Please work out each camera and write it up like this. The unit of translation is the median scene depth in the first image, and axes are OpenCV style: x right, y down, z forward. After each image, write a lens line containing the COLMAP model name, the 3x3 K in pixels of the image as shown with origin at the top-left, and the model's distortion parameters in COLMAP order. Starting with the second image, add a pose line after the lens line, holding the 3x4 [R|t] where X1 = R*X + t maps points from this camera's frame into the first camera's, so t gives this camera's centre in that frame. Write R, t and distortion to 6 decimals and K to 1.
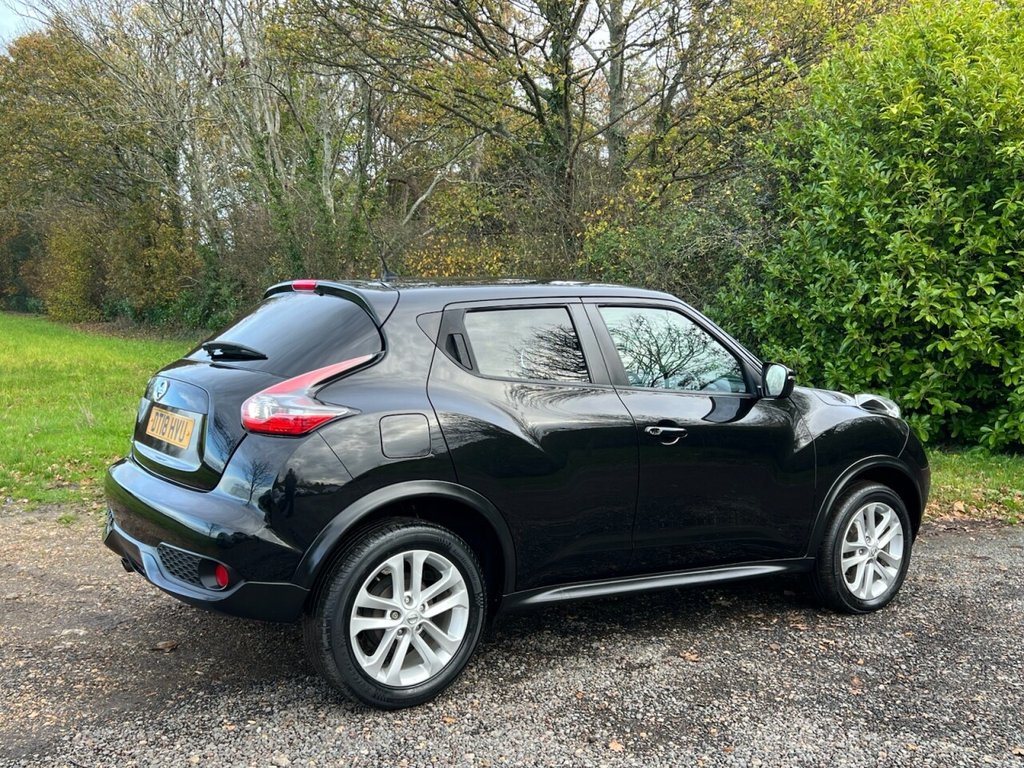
lens RADIAL K [[1047.7, 0, 516.2], [0, 1047.7, 389.1], [0, 0, 1]] dist [0.028267, 0.000000]
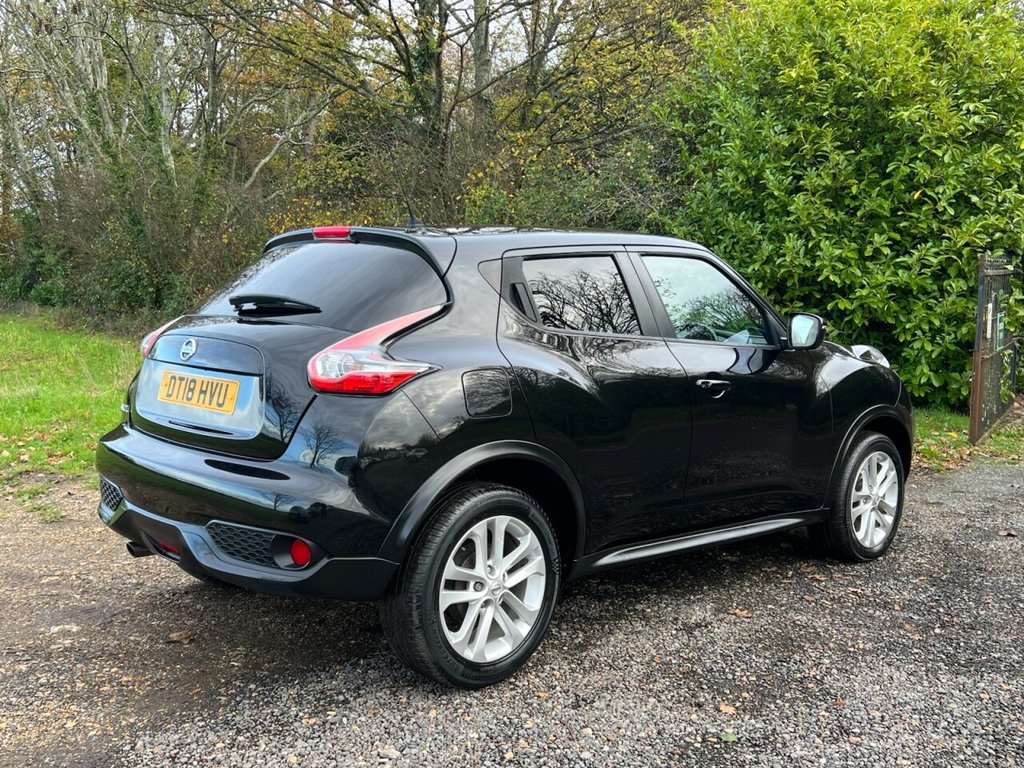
lens RADIAL K [[1047.7, 0, 526.1], [0, 1047.7, 391.6], [0, 0, 1]] dist [0.028267, 0.000000]
pose [[0.984867, -0.025269, 0.171457, -0.080866], [0.020046, 0.999283, 0.032123, 0.005240], [-0.172146, -0.028200, 0.984668, 0.031428]]
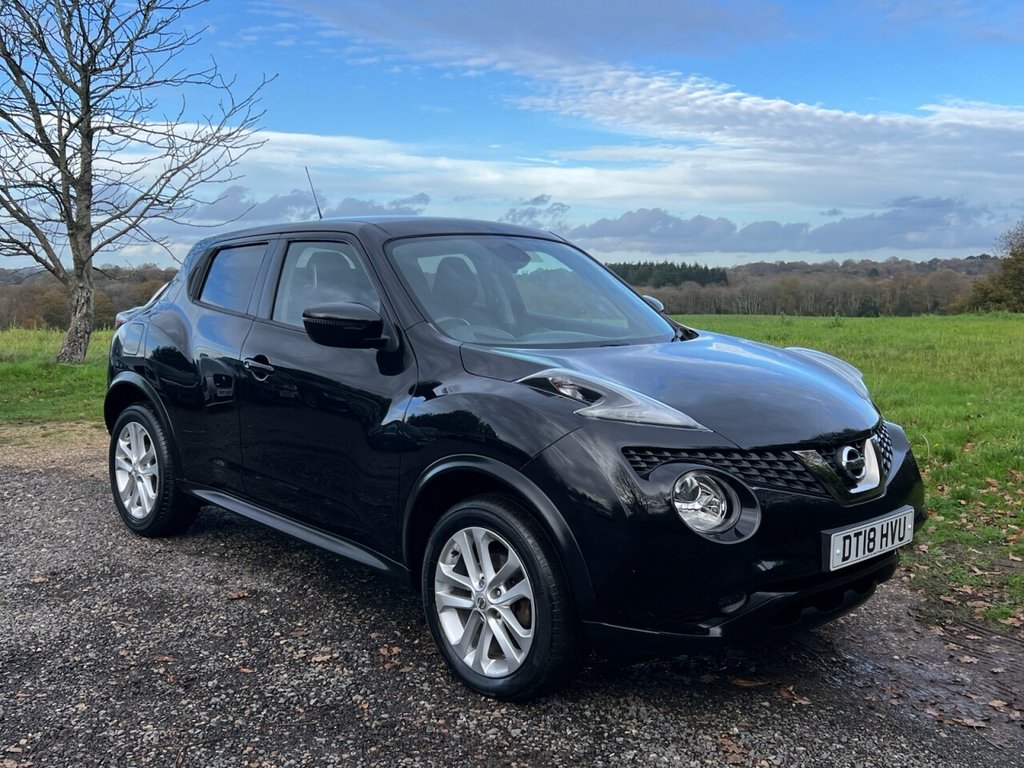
lens RADIAL K [[1047.7, 0, 508.1], [0, 1047.7, 393.5], [0, 0, 1]] dist [0.028267, 0.000000]
pose [[0.151687, 0.094104, -0.983939, 0.480590], [-0.080816, 0.993305, 0.082542, -0.014641], [0.985119, 0.066997, 0.158276, 0.449042]]
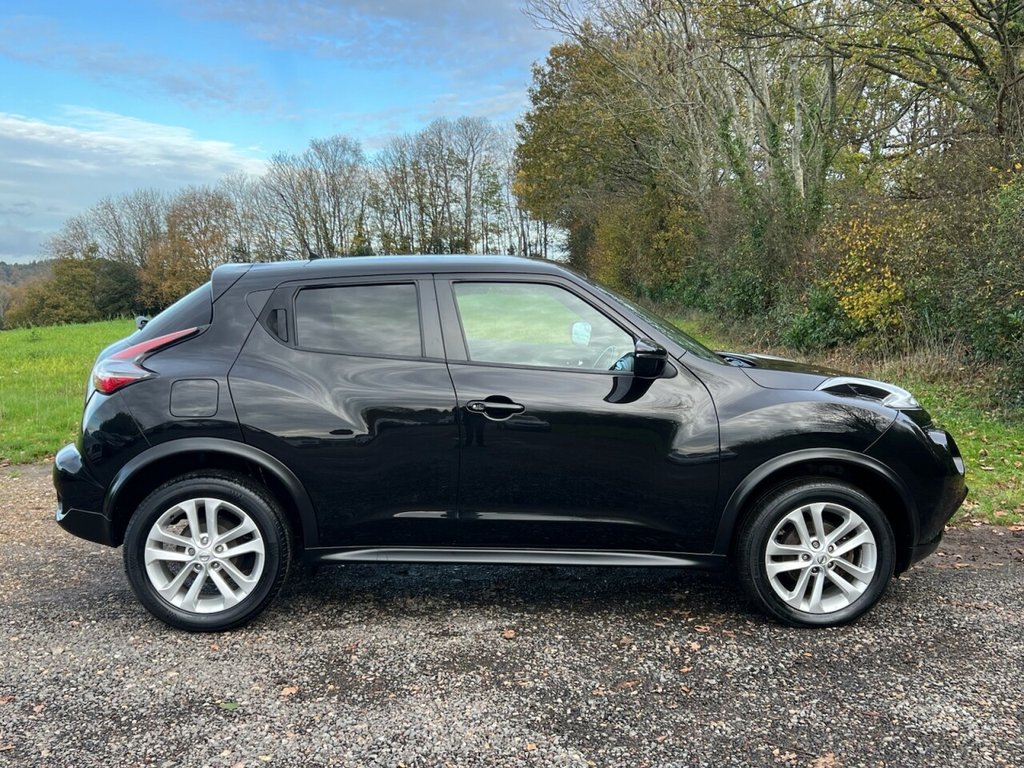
lens RADIAL K [[1047.7, 0, 514.9], [0, 1047.7, 398.9], [0, 0, 1]] dist [0.028267, 0.000000]
pose [[0.855706, 0.035934, -0.516212, 0.280091], [-0.020507, 0.999157, 0.035558, -0.001203], [0.517055, -0.019841, 0.855722, 0.066553]]
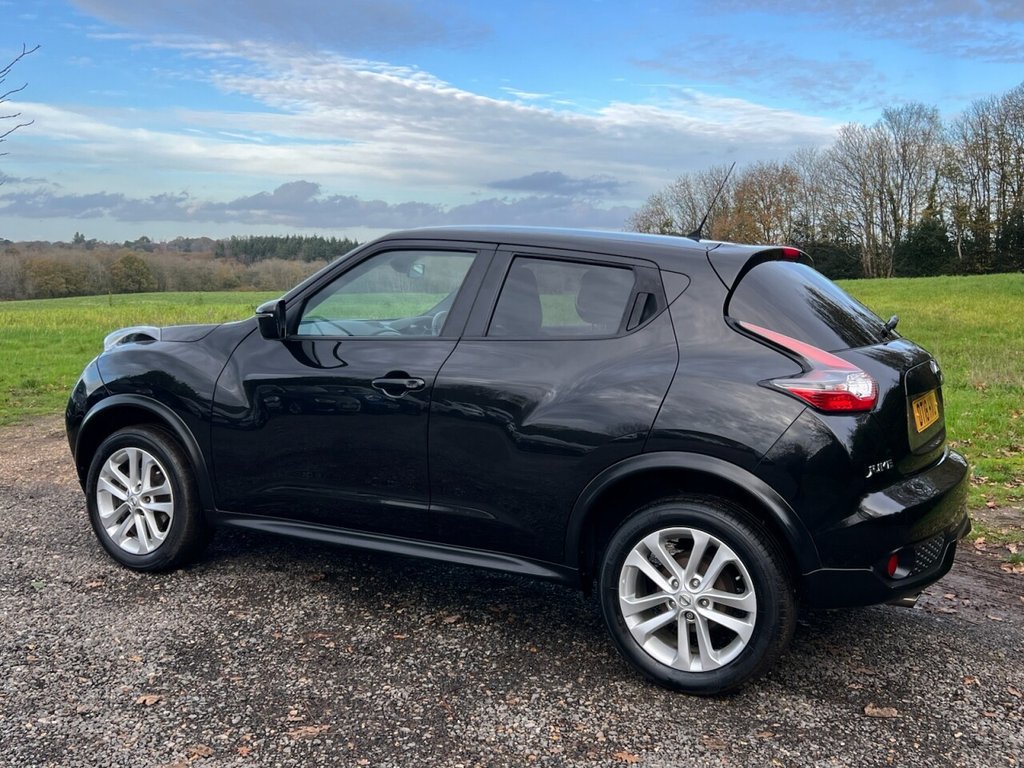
lens RADIAL K [[1047.7, 0, 519.3], [0, 1047.7, 377.0], [0, 0, 1]] dist [0.028267, 0.000000]
pose [[0.470924, 0.091120, -0.877455, 0.490309], [-0.072115, 0.995299, 0.064654, -0.013335], [0.879221, 0.032831, 0.475282, 0.277275]]
